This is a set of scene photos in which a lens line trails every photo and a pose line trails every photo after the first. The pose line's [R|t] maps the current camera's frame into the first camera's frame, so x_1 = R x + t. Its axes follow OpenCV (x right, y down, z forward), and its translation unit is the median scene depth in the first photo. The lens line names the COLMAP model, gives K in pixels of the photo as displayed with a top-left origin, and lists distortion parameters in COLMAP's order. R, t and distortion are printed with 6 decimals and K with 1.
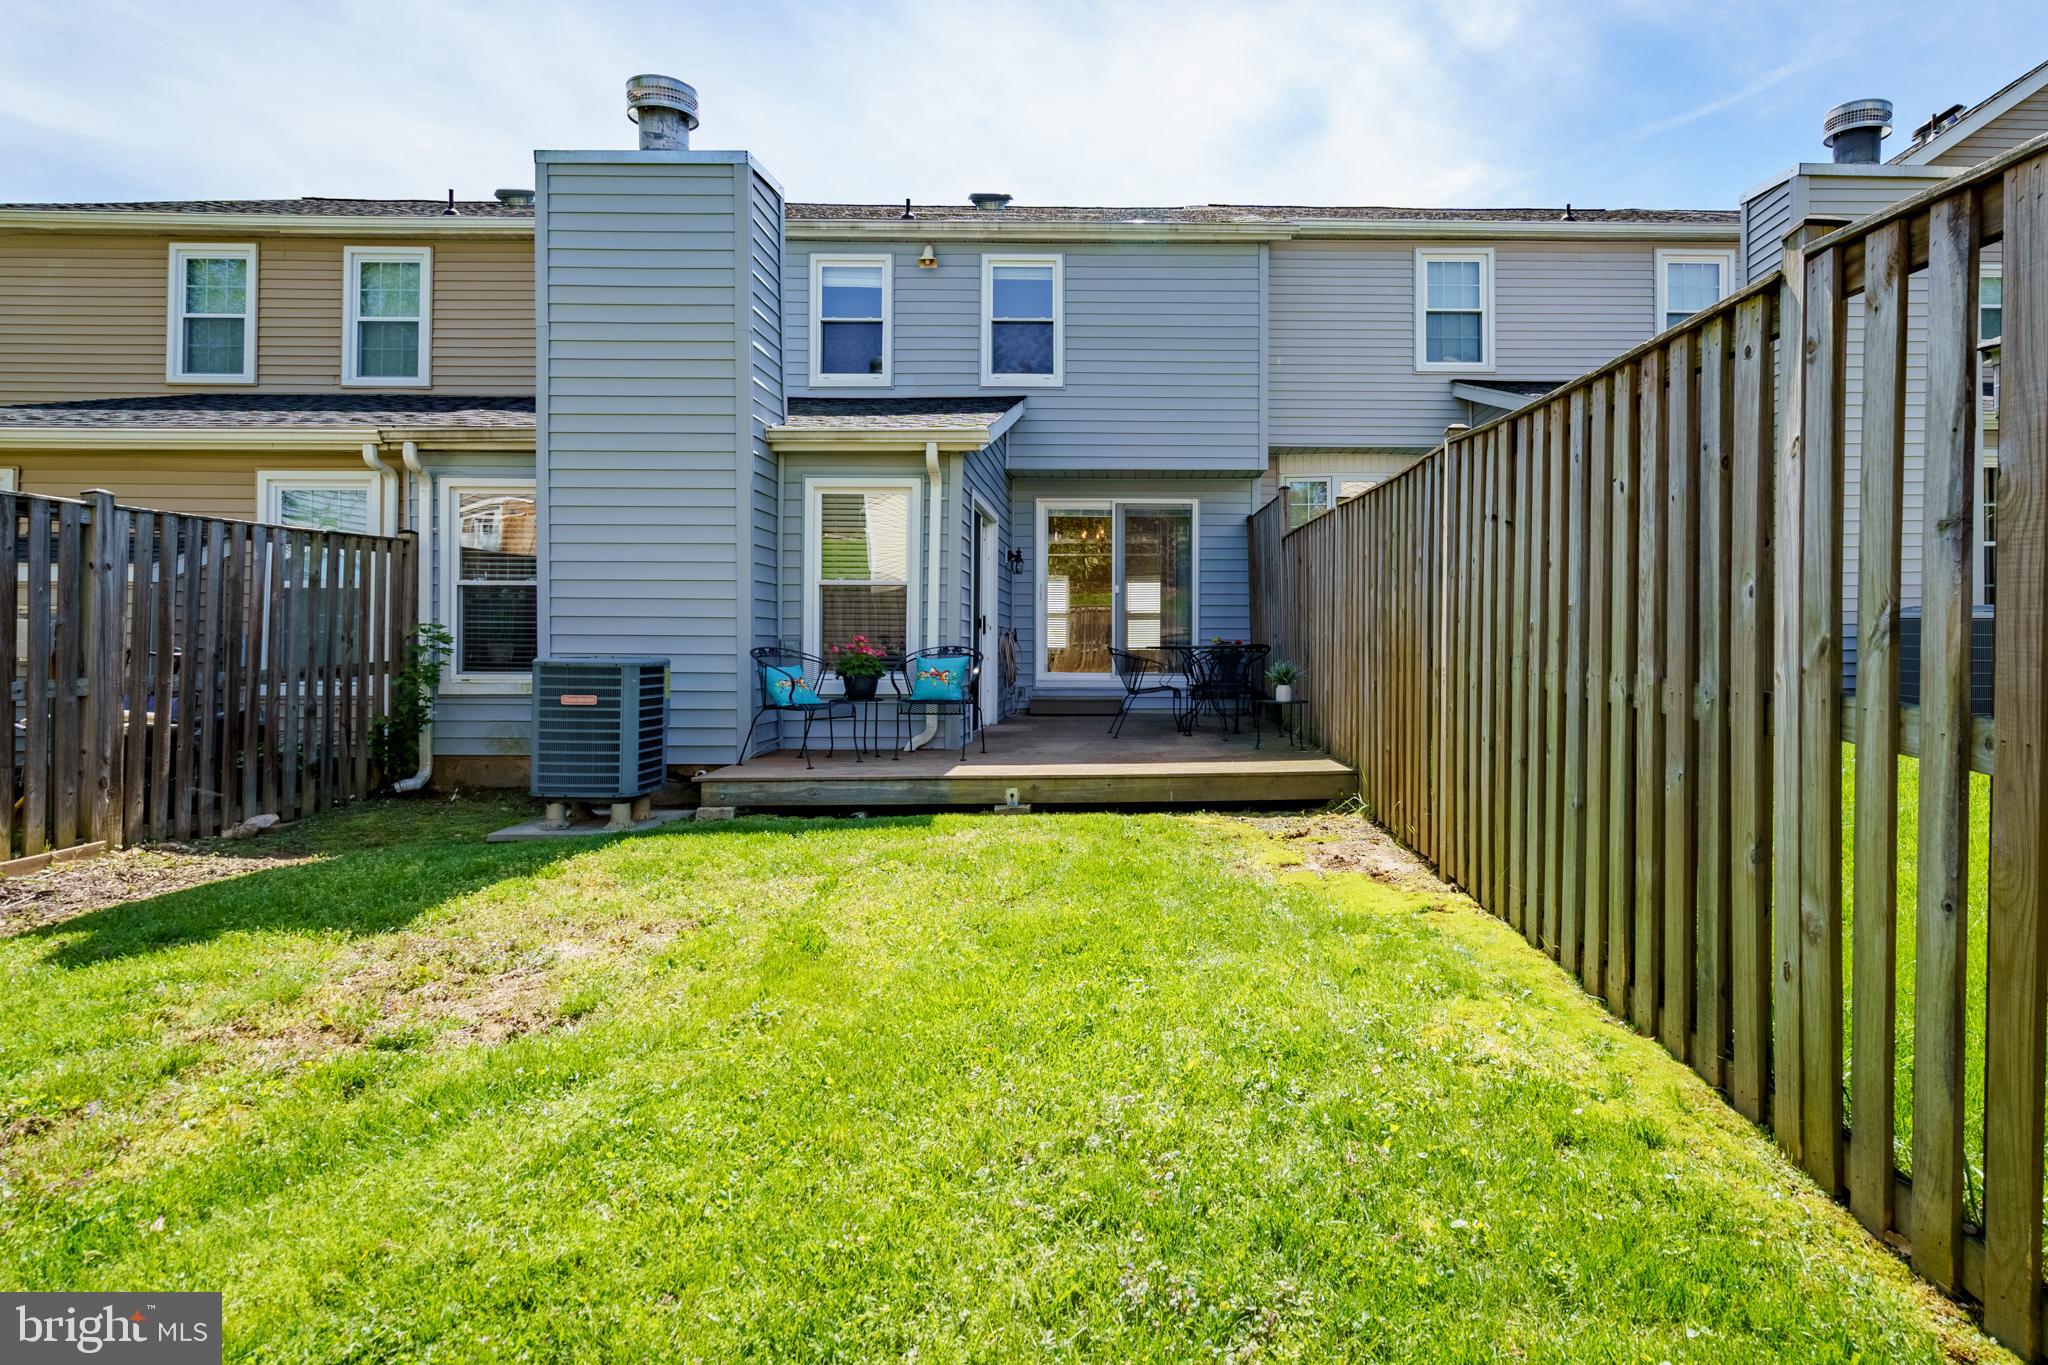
lens RADIAL K [[1099.6, 0, 1024.0], [0, 1099.6, 682.5], [0, 0, 1]] dist [-0.002904, 0.001980]
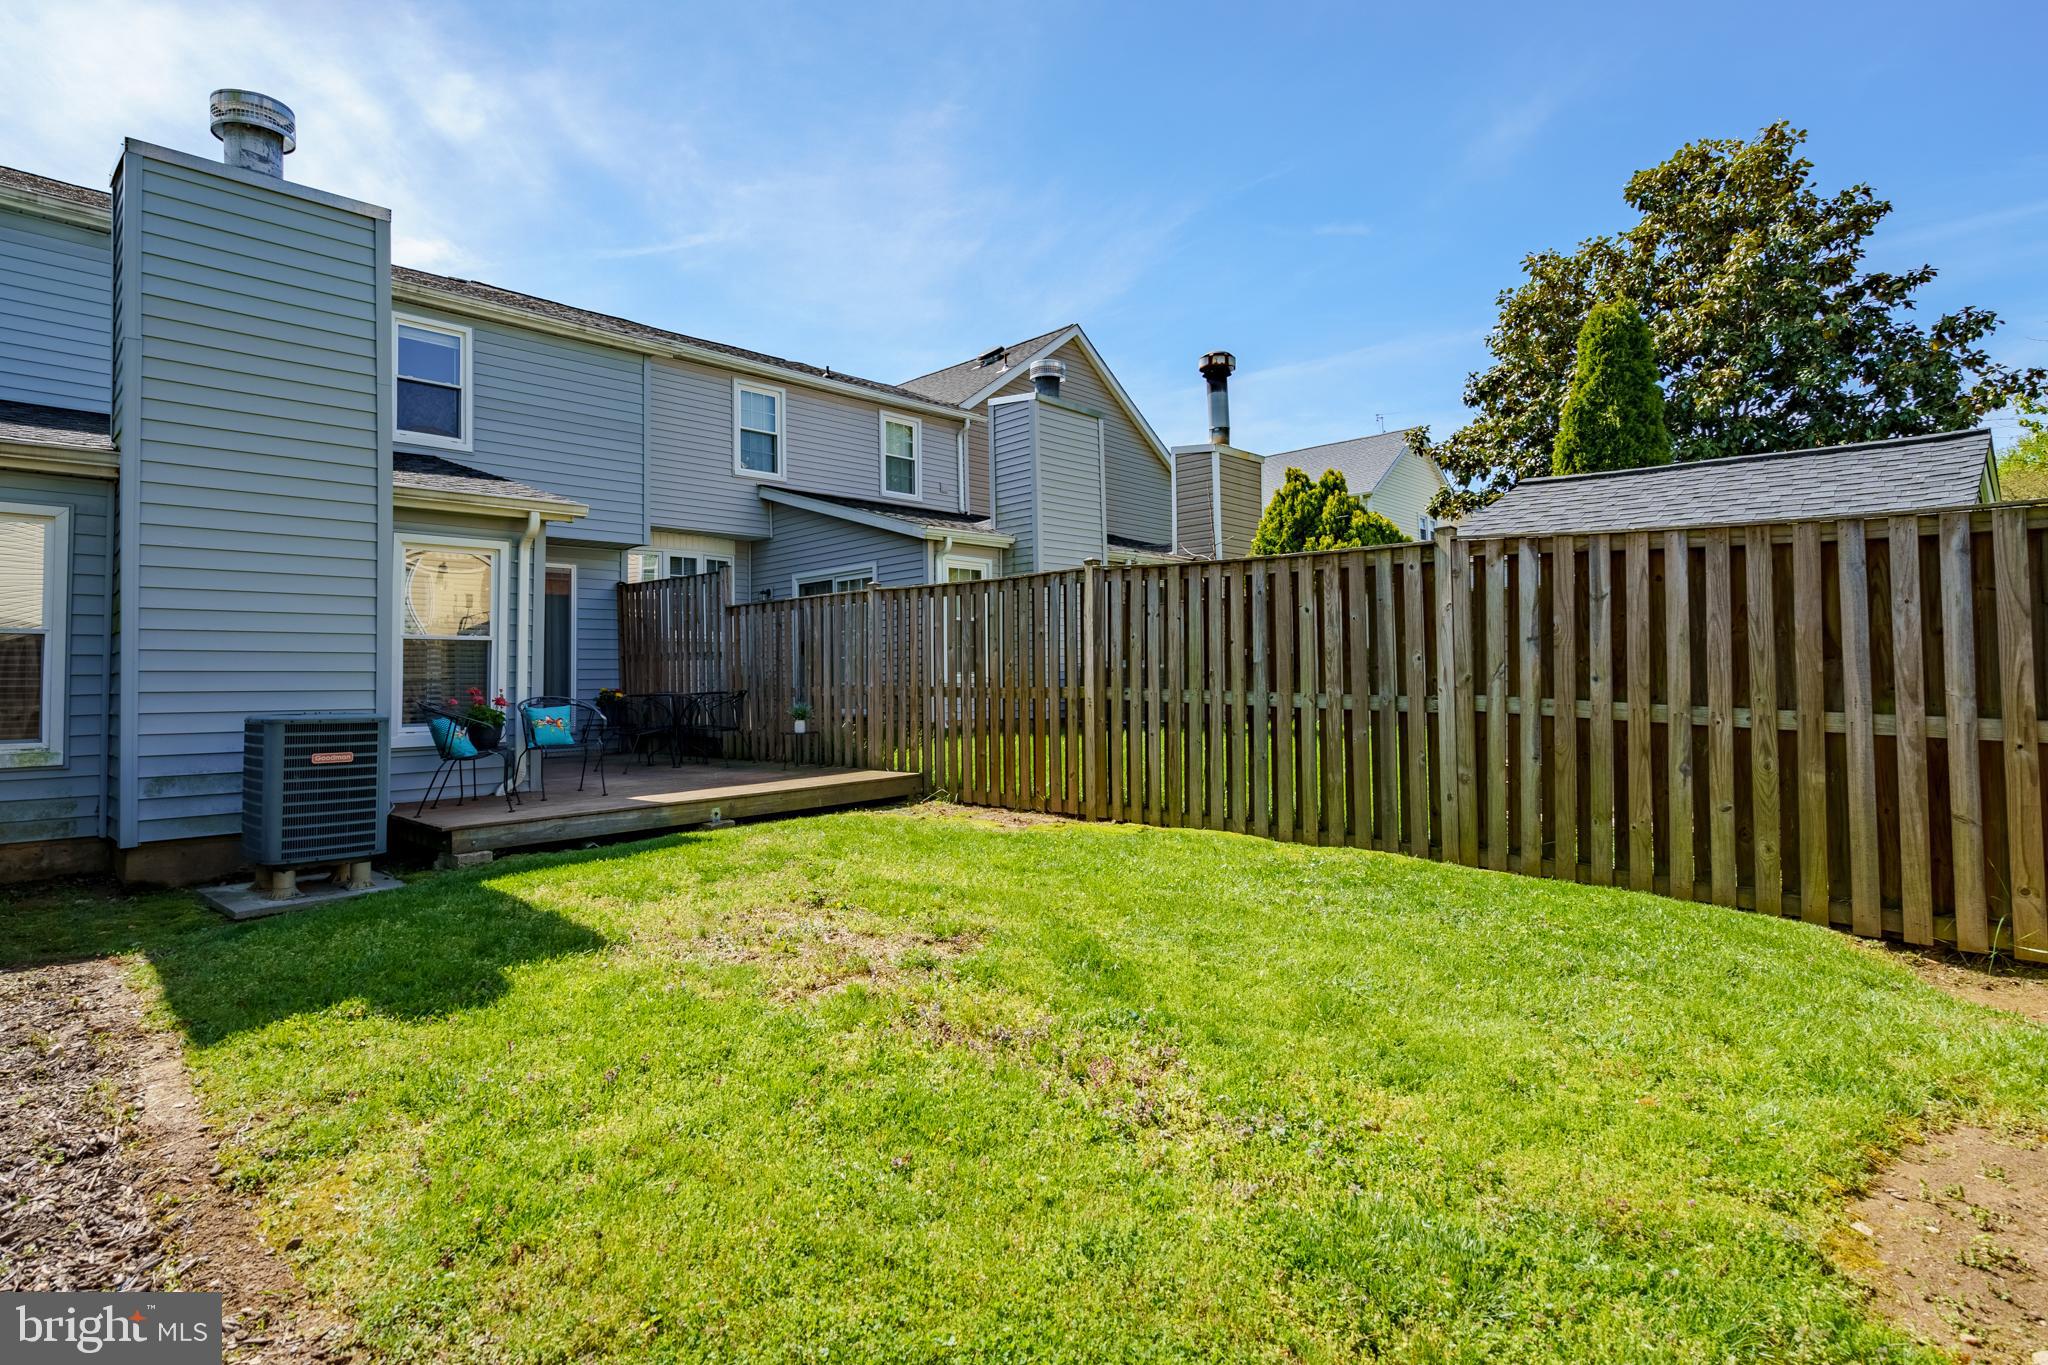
lens RADIAL K [[922.1, 0, 1014.9], [0, 922.1, 706.5], [0, 0, 1]] dist [0.000339, 0.000186]
pose [[0.746772, -0.031358, 0.664341, -0.329833], [0.043468, 0.999053, -0.001705, -0.001083], [-0.663658, 0.030151, 0.747428, -0.000891]]
